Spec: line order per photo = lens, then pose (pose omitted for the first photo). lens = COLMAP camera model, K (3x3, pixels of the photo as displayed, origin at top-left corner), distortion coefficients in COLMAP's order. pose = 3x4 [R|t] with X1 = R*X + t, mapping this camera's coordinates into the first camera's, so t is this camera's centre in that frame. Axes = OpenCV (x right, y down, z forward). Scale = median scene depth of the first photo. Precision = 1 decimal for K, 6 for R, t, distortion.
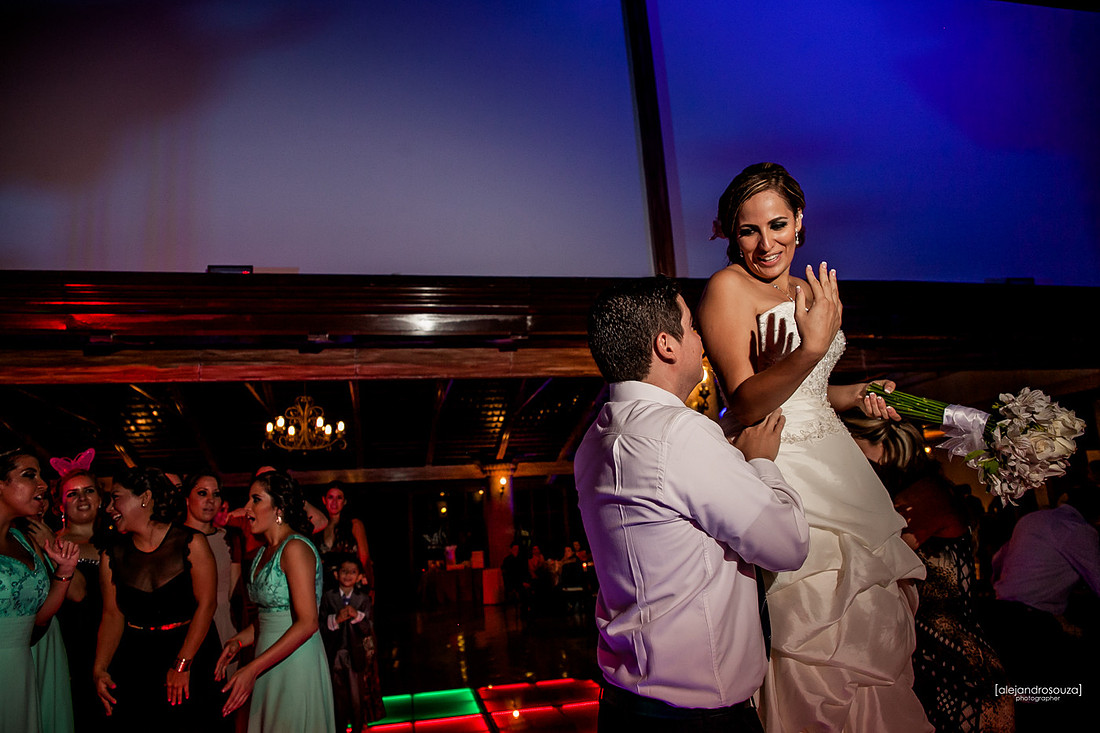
lens RADIAL K [[775.5, 0, 570.2], [0, 775.5, 352.6], [0, 0, 1]] dist [-0.129165, 0.111287]
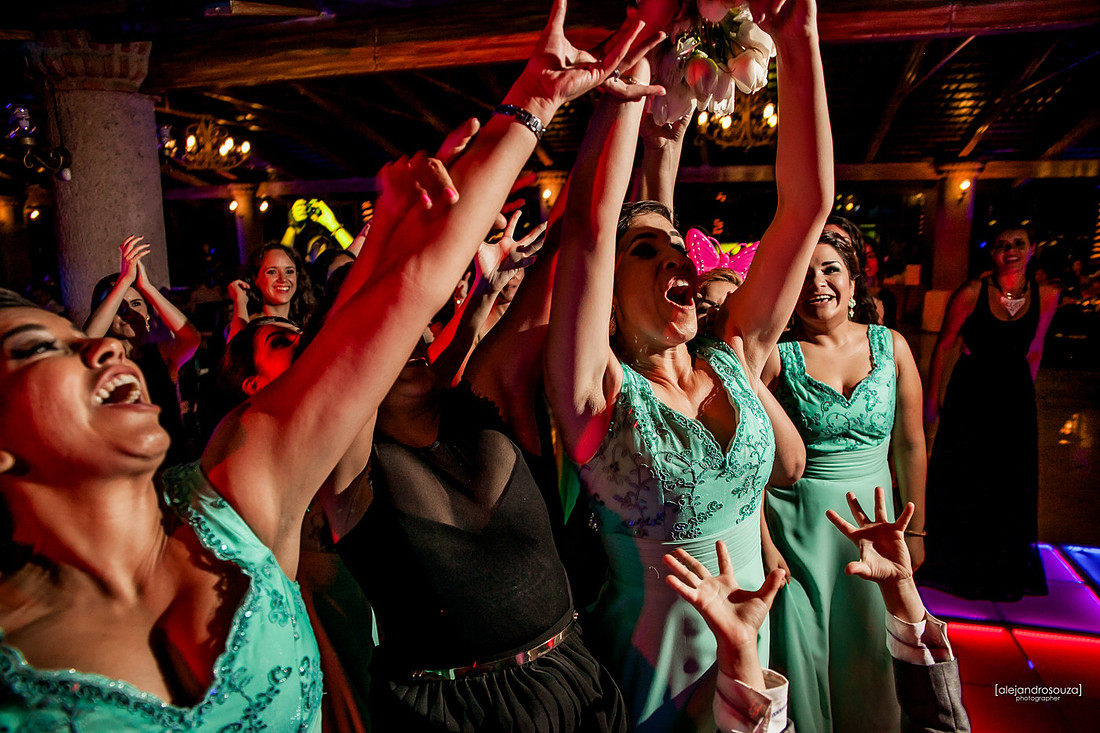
lens RADIAL K [[751.3, 0, 553.0], [0, 751.3, 357.9], [0, 0, 1]] dist [-0.113734, 0.095802]
pose [[0.877023, 0.136070, -0.460777, -0.132049], [0.062982, 0.918220, 0.391032, 0.013697], [0.476302, -0.371965, 0.796730, 0.193765]]
